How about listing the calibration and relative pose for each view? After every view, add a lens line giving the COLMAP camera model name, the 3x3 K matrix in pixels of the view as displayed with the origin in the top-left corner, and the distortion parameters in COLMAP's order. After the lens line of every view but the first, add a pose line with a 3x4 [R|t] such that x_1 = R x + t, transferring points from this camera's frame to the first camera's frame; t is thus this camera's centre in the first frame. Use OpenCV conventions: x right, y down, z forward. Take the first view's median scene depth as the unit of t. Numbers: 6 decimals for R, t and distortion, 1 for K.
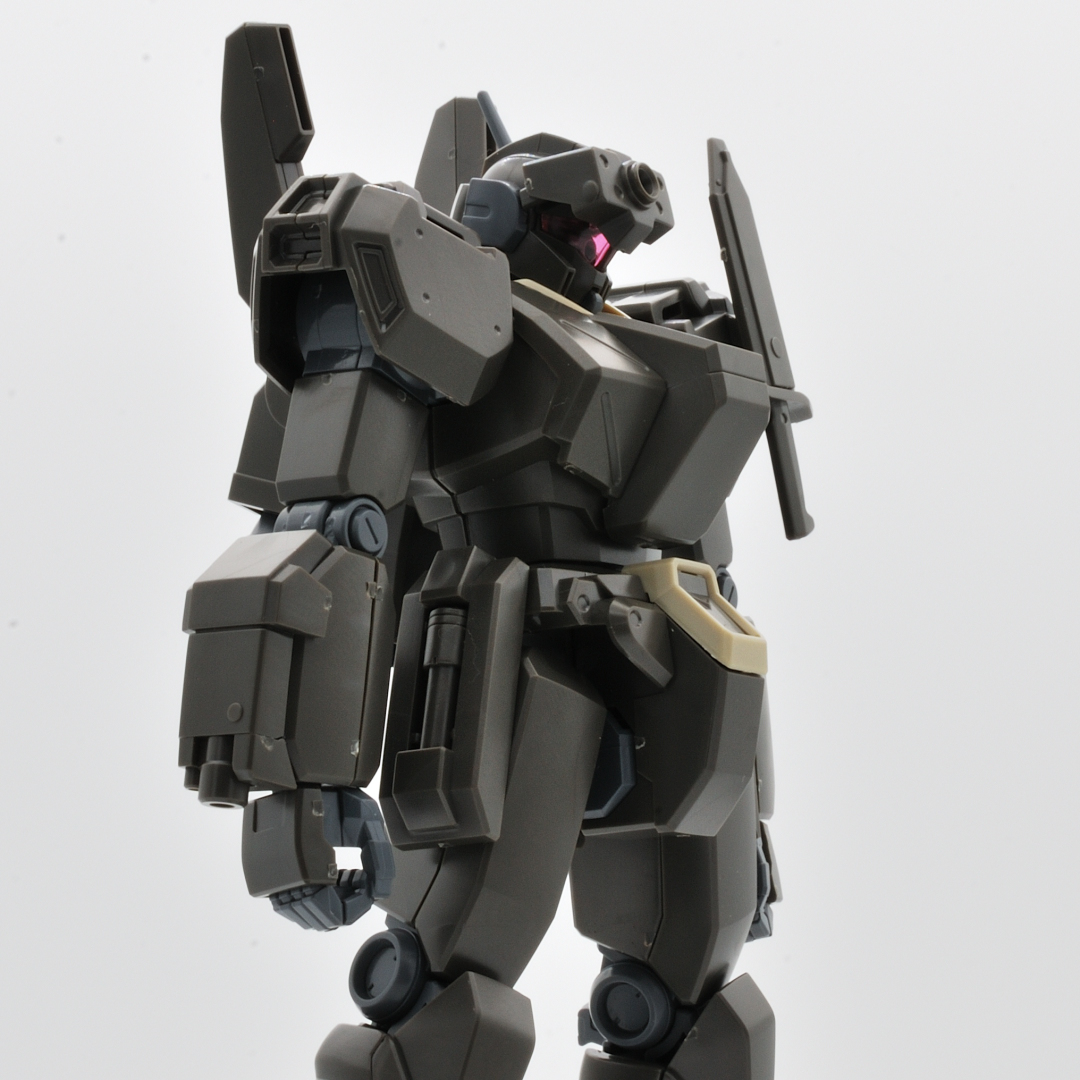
lens RADIAL K [[3704.4, 0, 545.9], [0, 3704.4, 538.9], [0, 0, 1]] dist [0.207721, 0.000000]
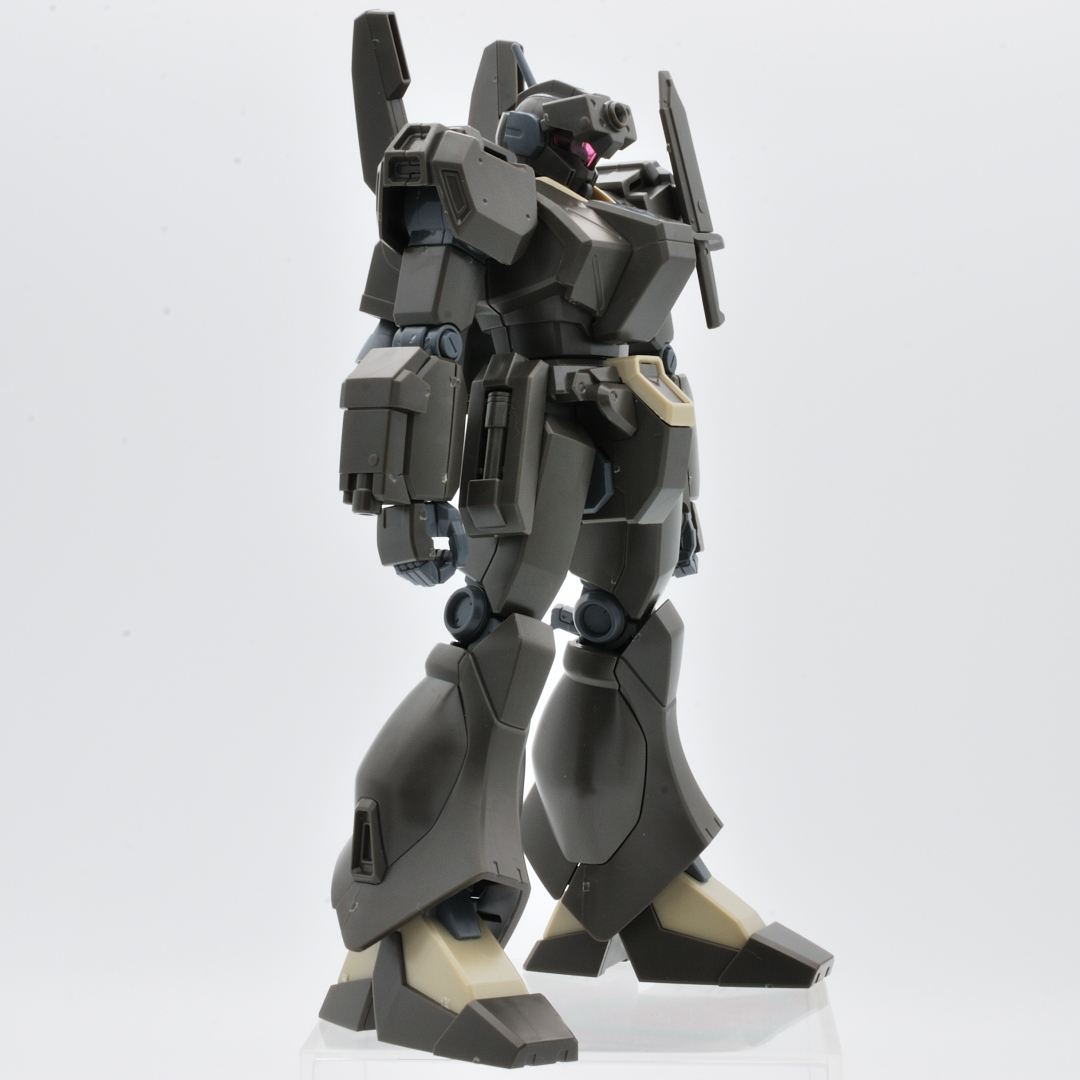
lens RADIAL K [[3067.1, 0, 543.9], [0, 3067.1, 543.2], [0, 0, 1]] dist [0.109889, 0.000000]
pose [[0.999987, -0.003991, 0.003157, -0.010916], [0.003526, 0.990740, 0.135729, -0.097346], [-0.003669, -0.135716, 0.990741, -0.352705]]
